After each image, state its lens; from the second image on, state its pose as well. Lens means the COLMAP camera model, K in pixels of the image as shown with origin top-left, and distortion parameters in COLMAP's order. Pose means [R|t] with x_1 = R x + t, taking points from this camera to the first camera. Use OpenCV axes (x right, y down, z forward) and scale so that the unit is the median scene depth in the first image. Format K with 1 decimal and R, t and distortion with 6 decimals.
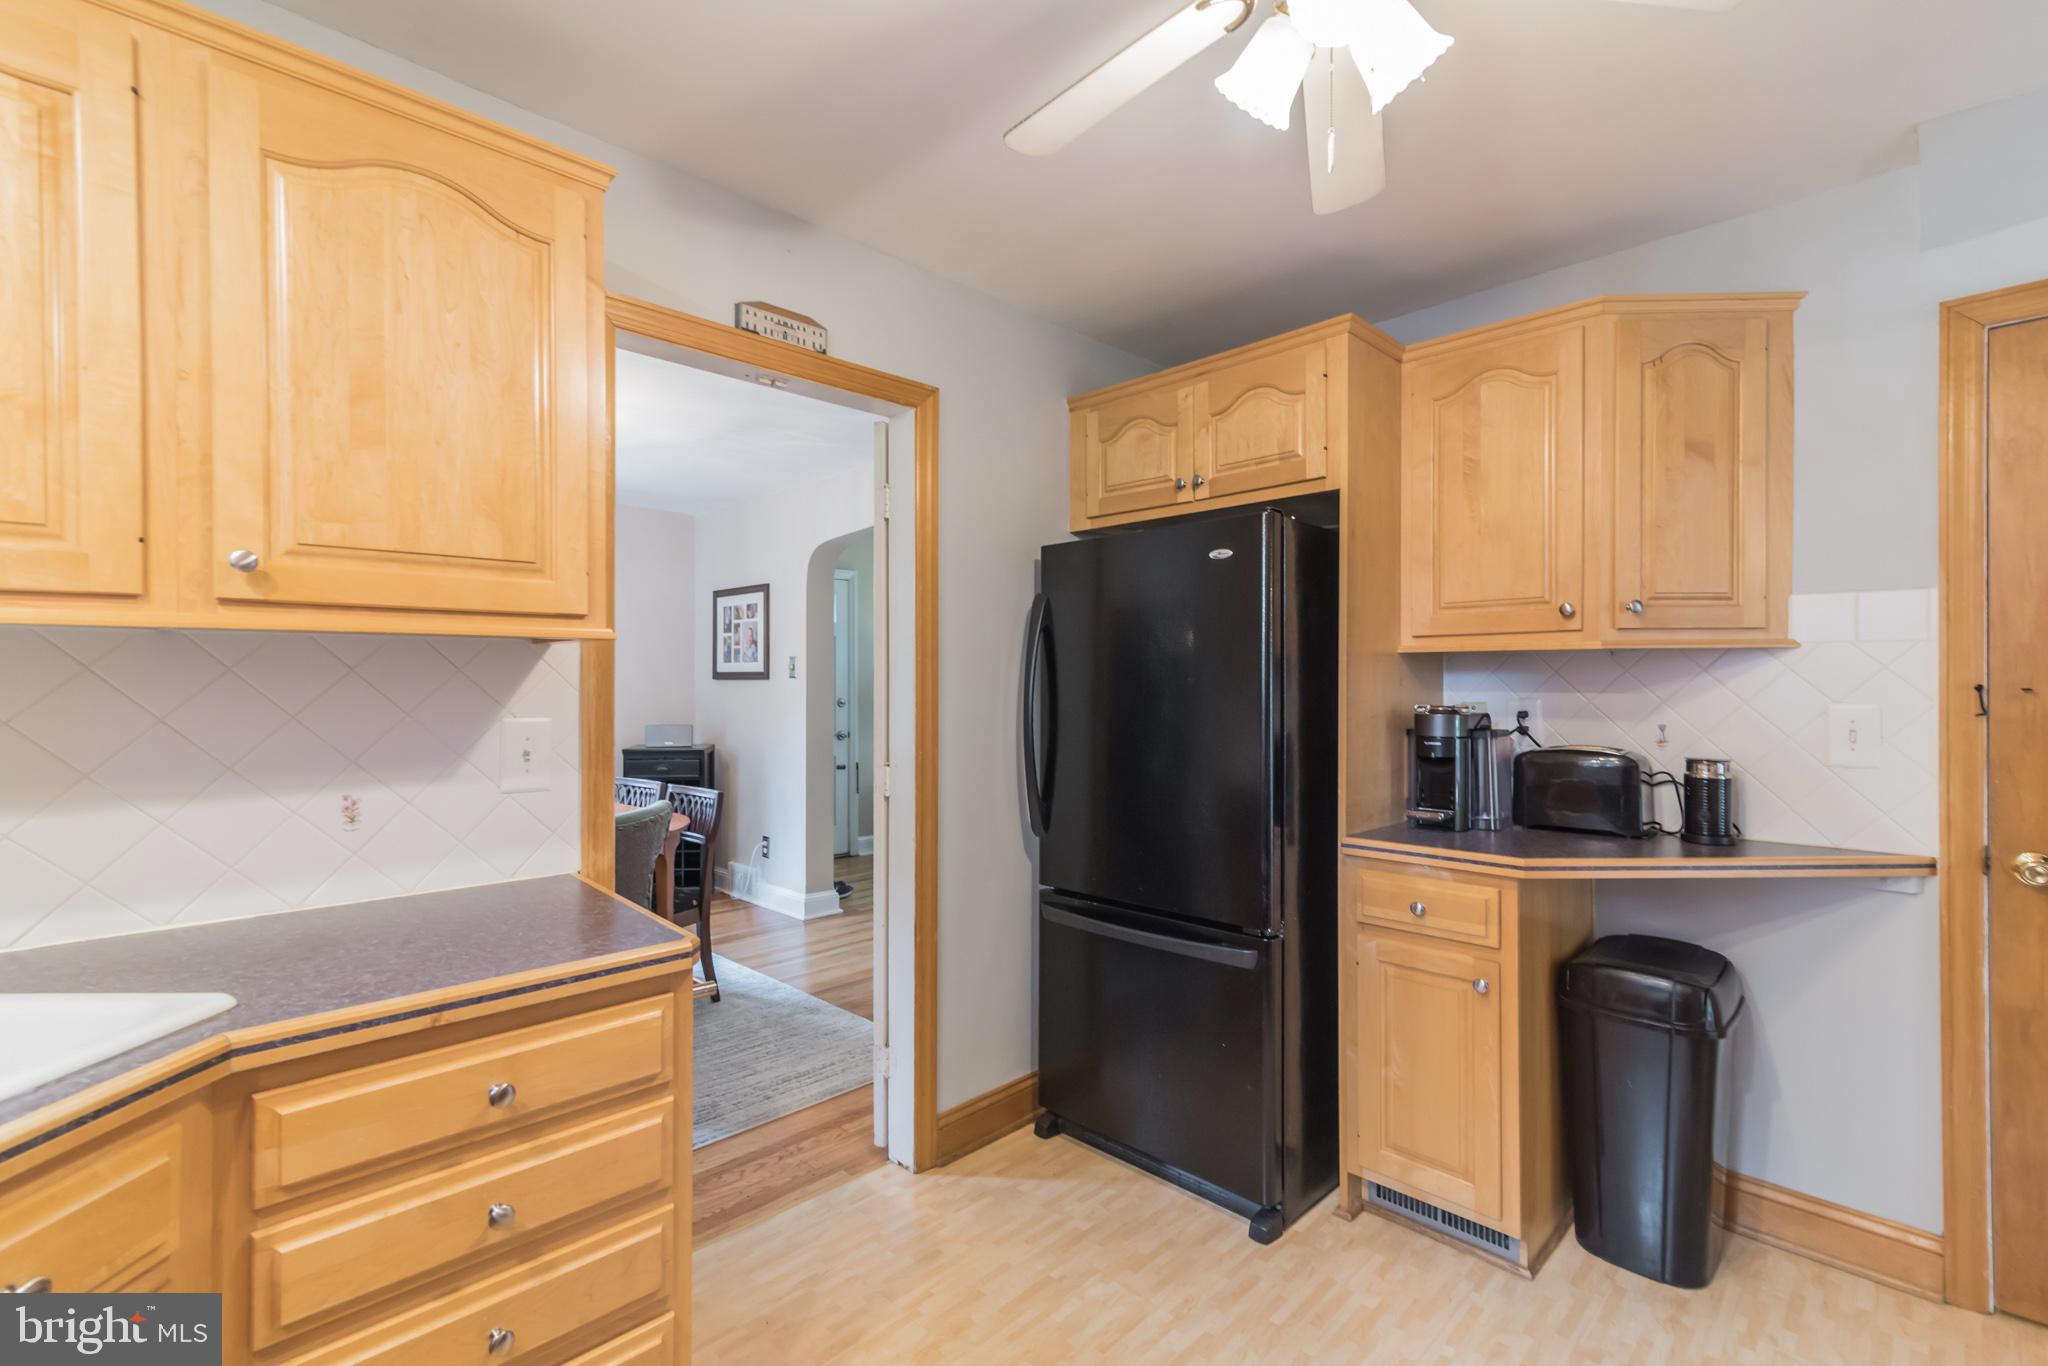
lens RADIAL K [[937.7, 0, 1026.5], [0, 937.7, 685.4], [0, 0, 1]] dist [0.015004, -0.000874]
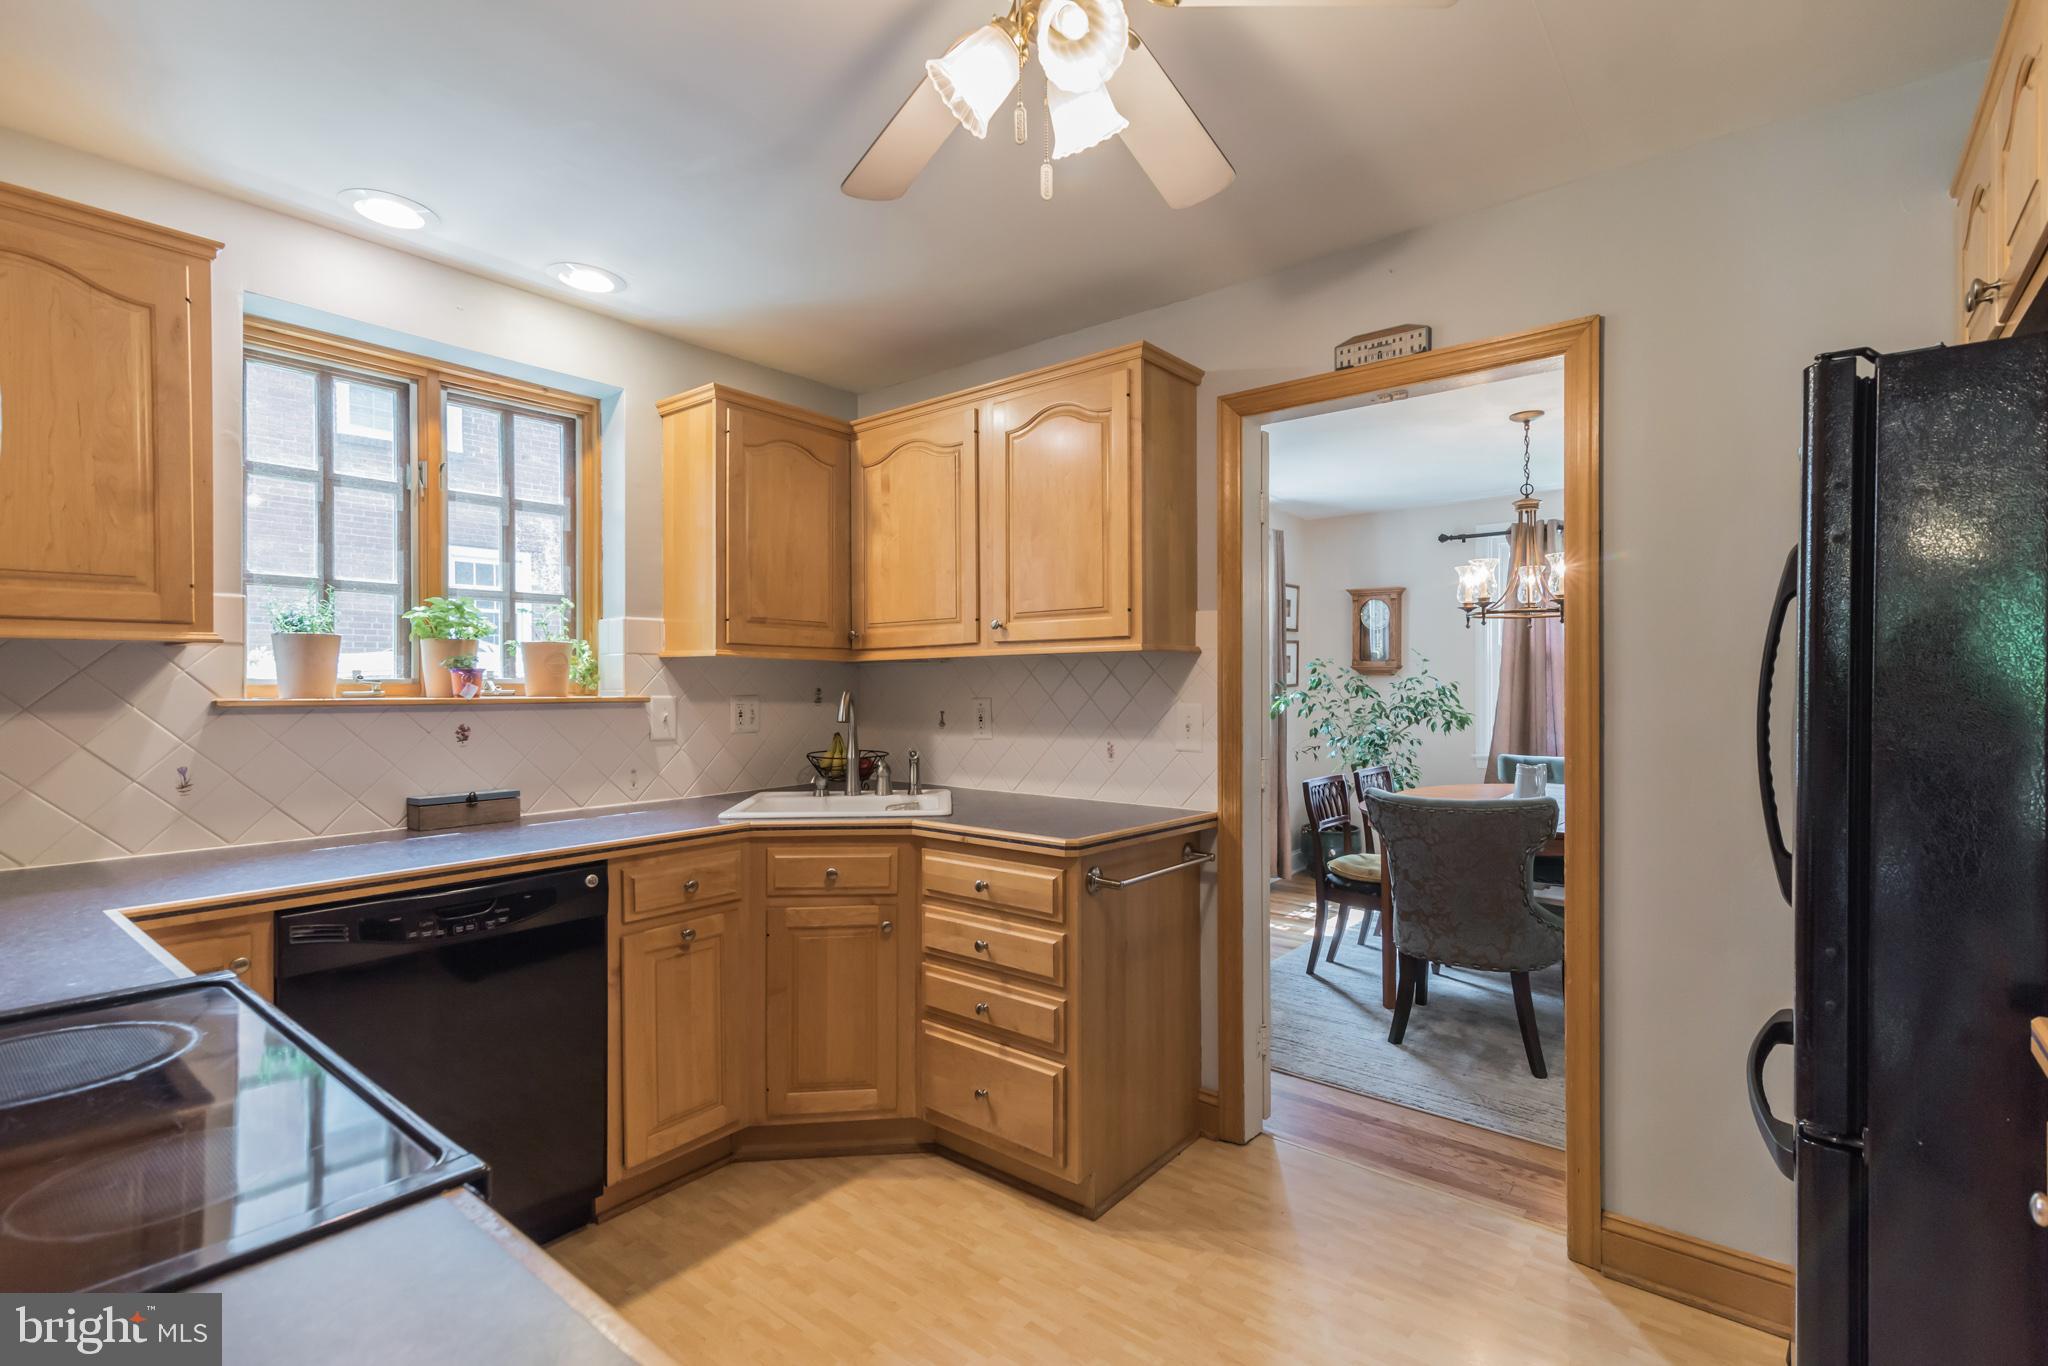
lens RADIAL K [[937.7, 0, 1019.0], [0, 937.7, 684.6], [0, 0, 1]] dist [0.015004, -0.000874]
pose [[0.089289, 0.001607, -0.996004, 1.049616], [0.000415, 0.999999, 0.001651, 0.003326], [0.996006, -0.000560, 0.089288, 0.664805]]
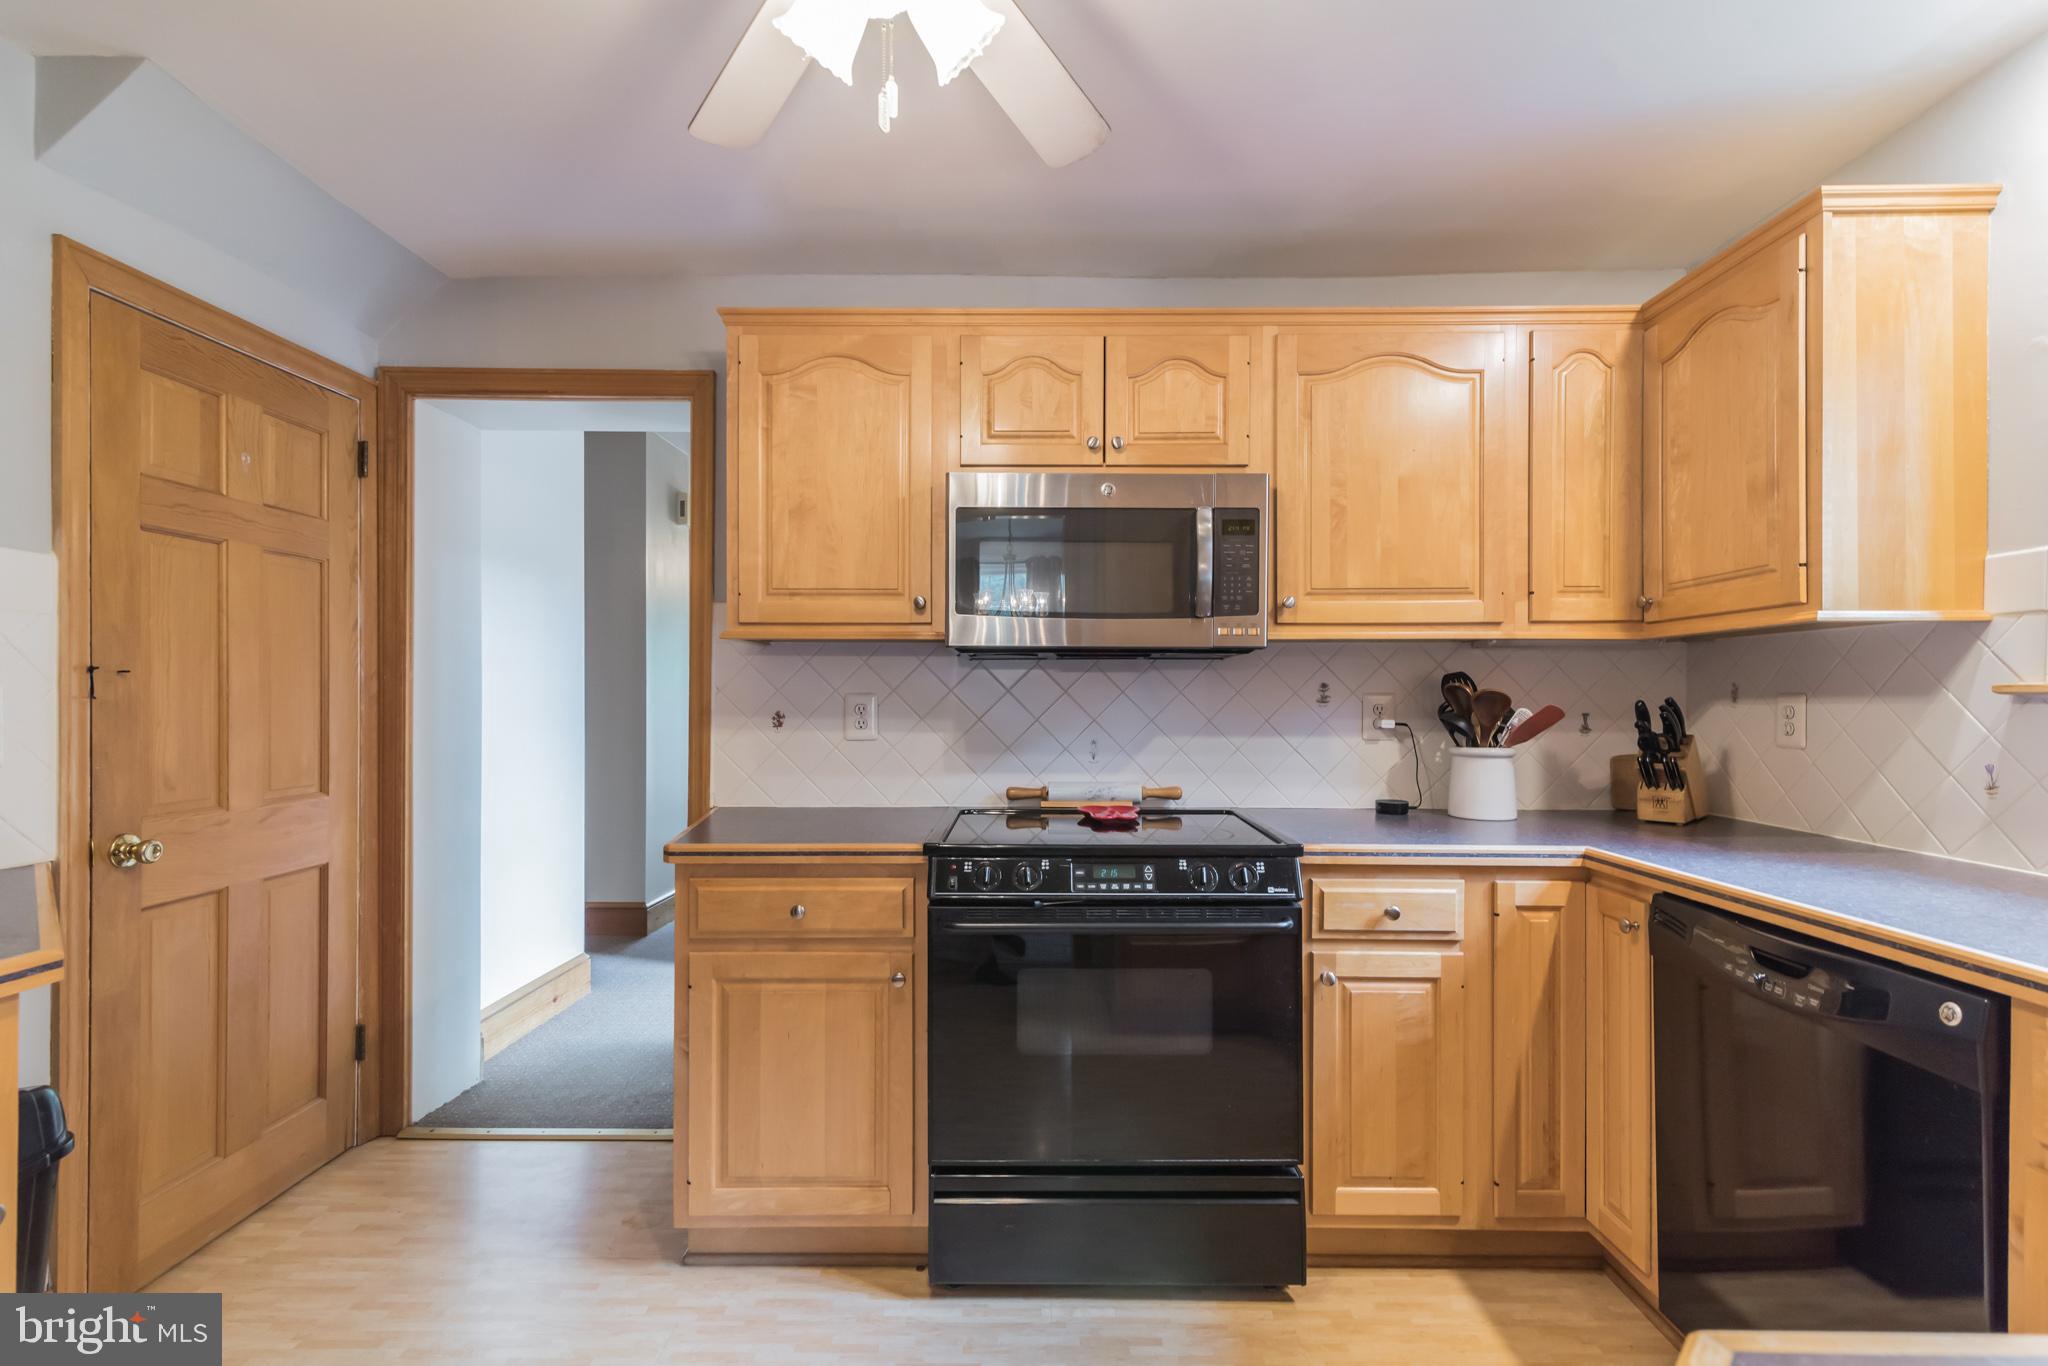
lens RADIAL K [[937.7, 0, 1025.6], [0, 937.7, 695.9], [0, 0, 1]] dist [0.015004, -0.000874]
pose [[-0.693735, 0.000083, 0.720230, -0.376223], [0.000025, 1.000000, -0.000091, 0.039331], [-0.720230, -0.000045, -0.693735, 1.203064]]
